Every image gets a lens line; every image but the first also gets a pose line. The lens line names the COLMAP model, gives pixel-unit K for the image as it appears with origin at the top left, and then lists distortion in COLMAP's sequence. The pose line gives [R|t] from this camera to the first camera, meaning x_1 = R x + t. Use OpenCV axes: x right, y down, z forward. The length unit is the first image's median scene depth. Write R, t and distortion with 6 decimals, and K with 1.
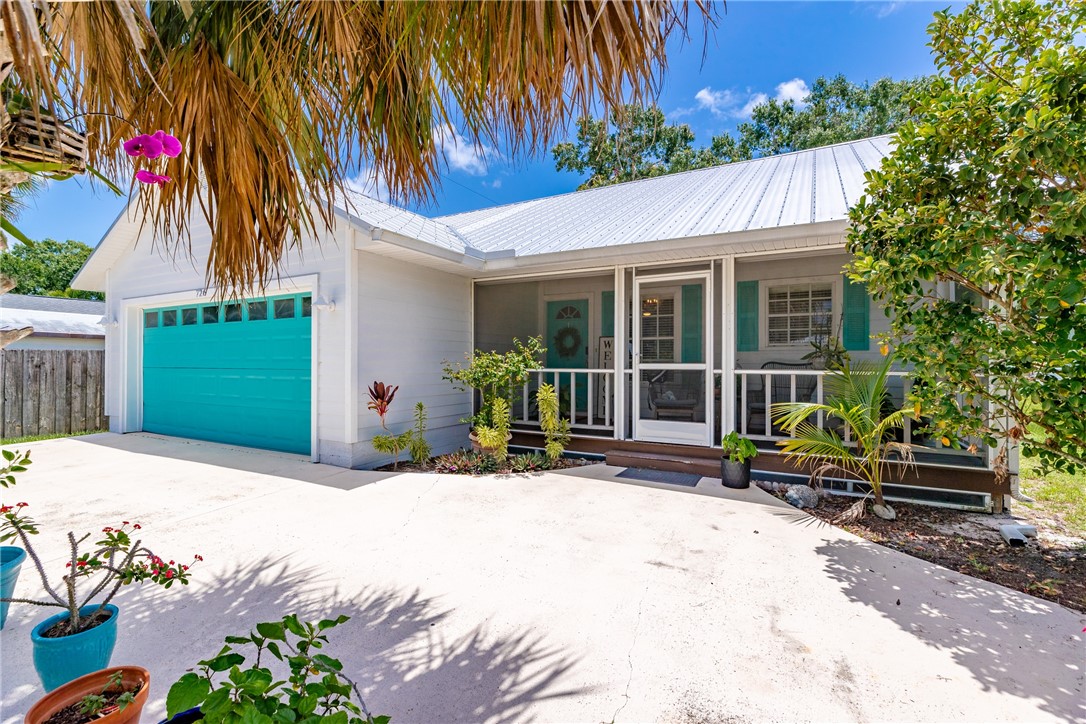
lens RADIAL K [[491.8, 0, 543.7], [0, 491.8, 361.7], [0, 0, 1]] dist [-0.002381, -0.000200]
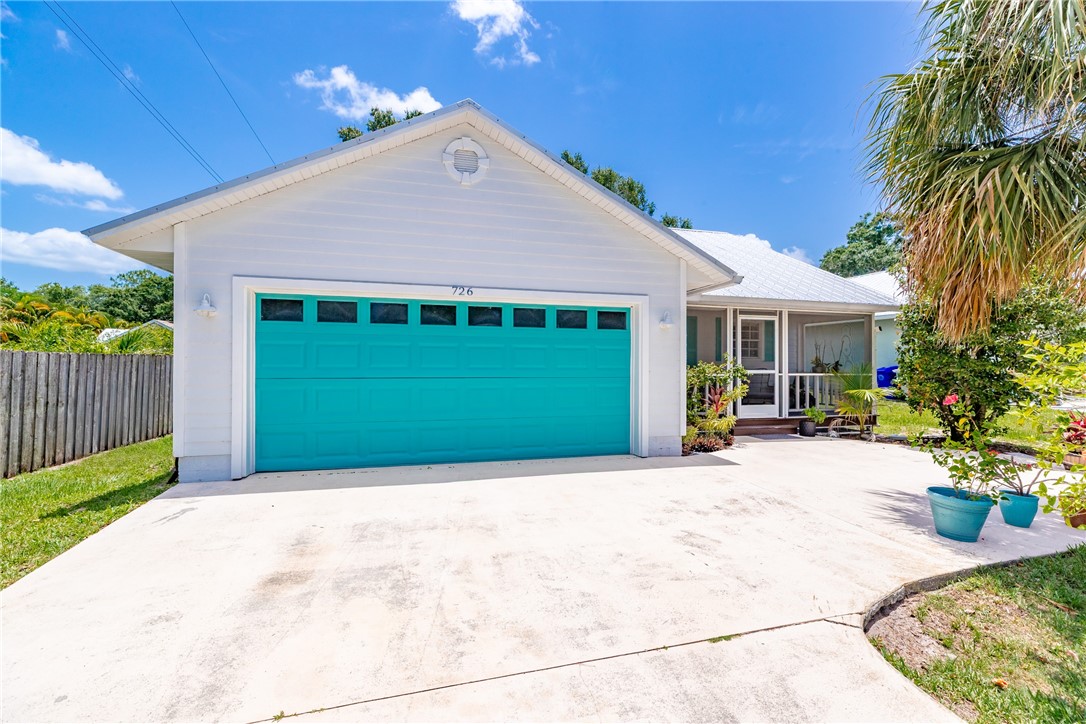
lens RADIAL K [[491.8, 0, 543.5], [0, 491.8, 363.8], [0, 0, 1]] dist [-0.002381, -0.000200]
pose [[0.710843, 0.001673, 0.703349, -1.379020], [-0.005184, 0.999982, 0.002861, -0.017167], [-0.703332, -0.005680, 0.710839, 0.322872]]
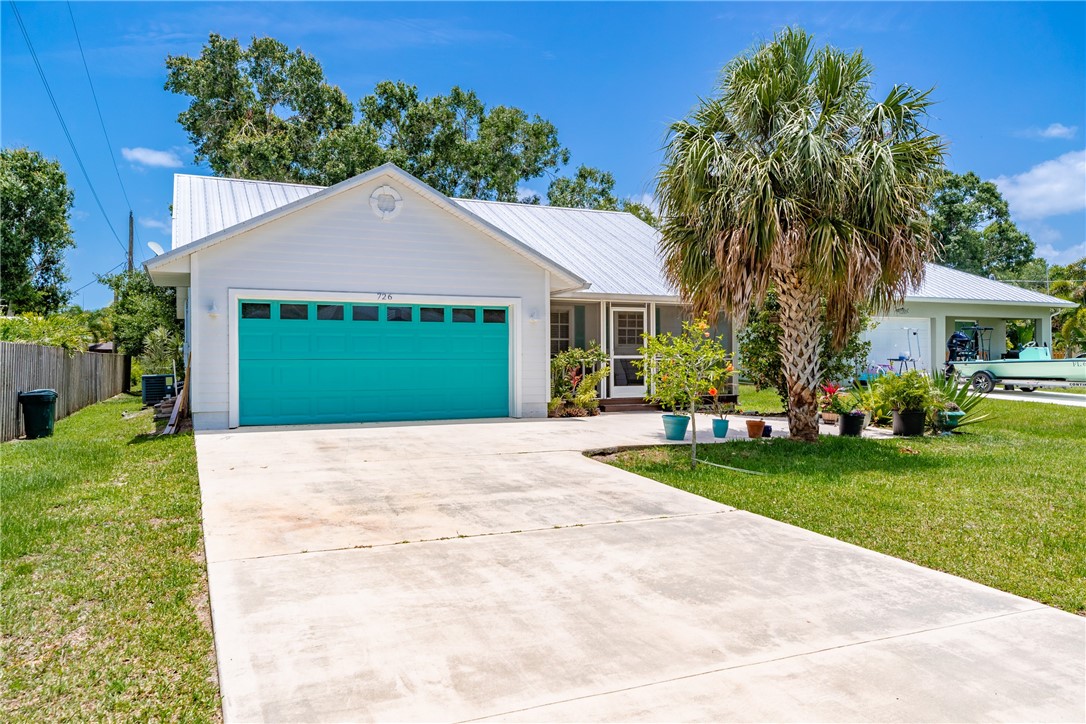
lens RADIAL K [[810.2, 0, 543.7], [0, 810.2, 361.3], [0, 0, 1]] dist [0.009237, 0.000809]
pose [[0.595998, -0.004211, 0.802975, -2.364022], [0.002672, 0.999991, 0.003261, 0.015327], [-0.802981, 0.000202, 0.596004, -0.573961]]
